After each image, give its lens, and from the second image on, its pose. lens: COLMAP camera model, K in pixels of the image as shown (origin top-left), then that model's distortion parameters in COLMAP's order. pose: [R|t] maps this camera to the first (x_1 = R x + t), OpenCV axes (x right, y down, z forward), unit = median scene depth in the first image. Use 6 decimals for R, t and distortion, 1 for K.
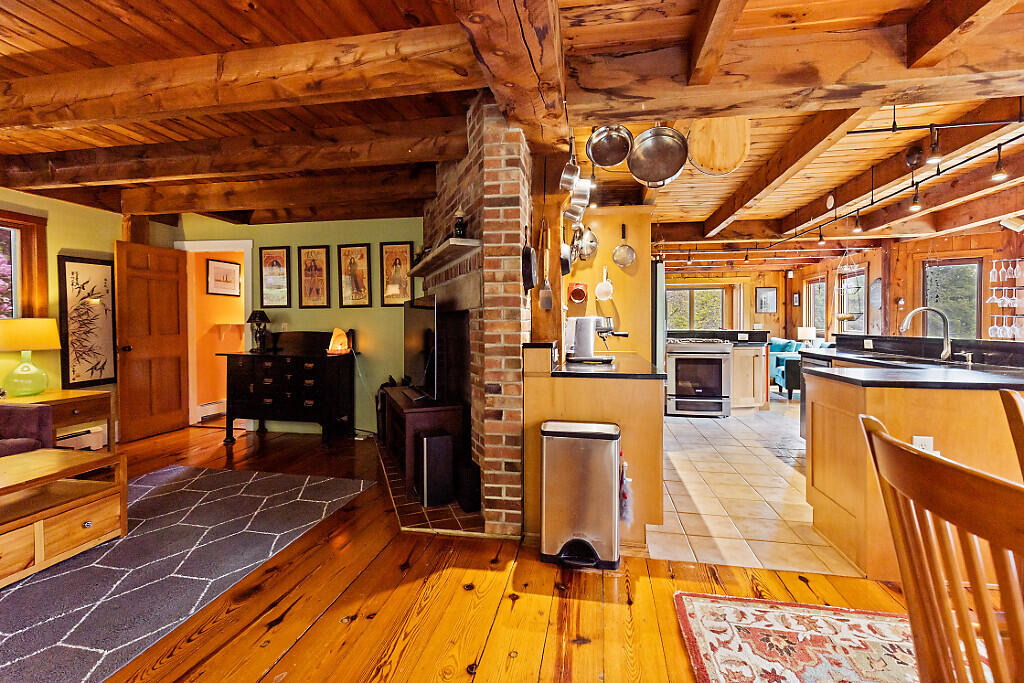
lens RADIAL K [[465.3, 0, 512.1], [0, 465.3, 325.4], [0, 0, 1]] dist [-0.001261, 0.000127]
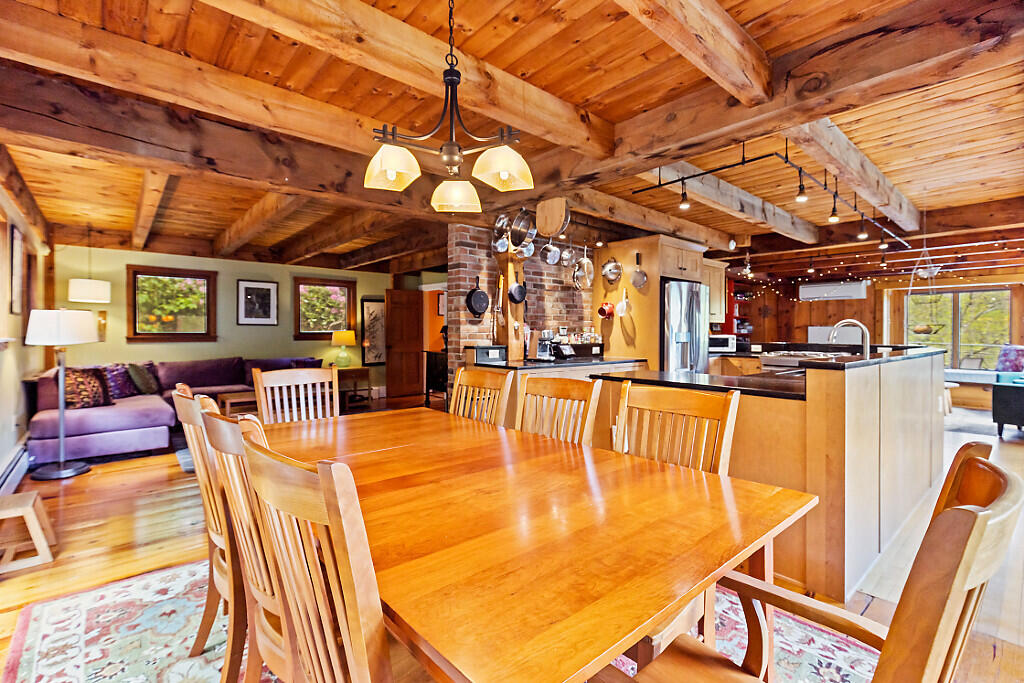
lens RADIAL K [[465.3, 0, 512.5], [0, 465.3, 332.1], [0, 0, 1]] dist [-0.001261, 0.000127]
pose [[0.779218, 0.003481, -0.626743, 0.878897], [-0.007889, 0.999960, -0.004253, -0.005553], [0.626703, 0.008258, 0.779214, -0.170170]]
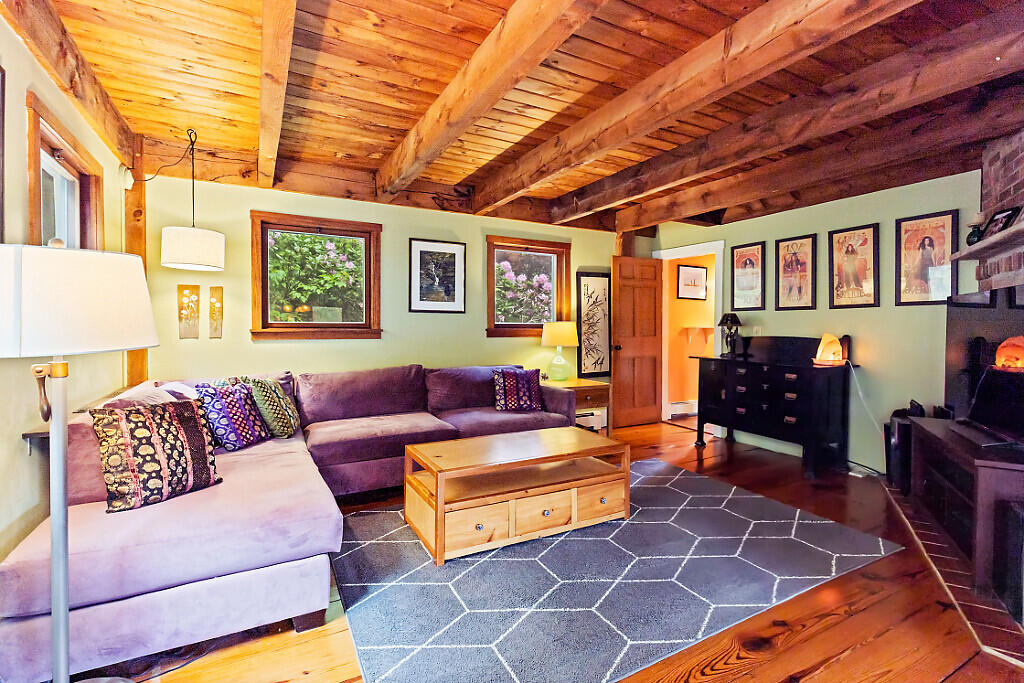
lens RADIAL K [[465.3, 0, 505.0], [0, 465.3, 335.8], [0, 0, 1]] dist [-0.001261, 0.000127]
pose [[0.622757, 0.022532, -0.782090, -0.113792], [-0.011877, 0.999742, 0.019346, 0.001077], [0.782325, -0.002759, 0.622865, 0.061648]]
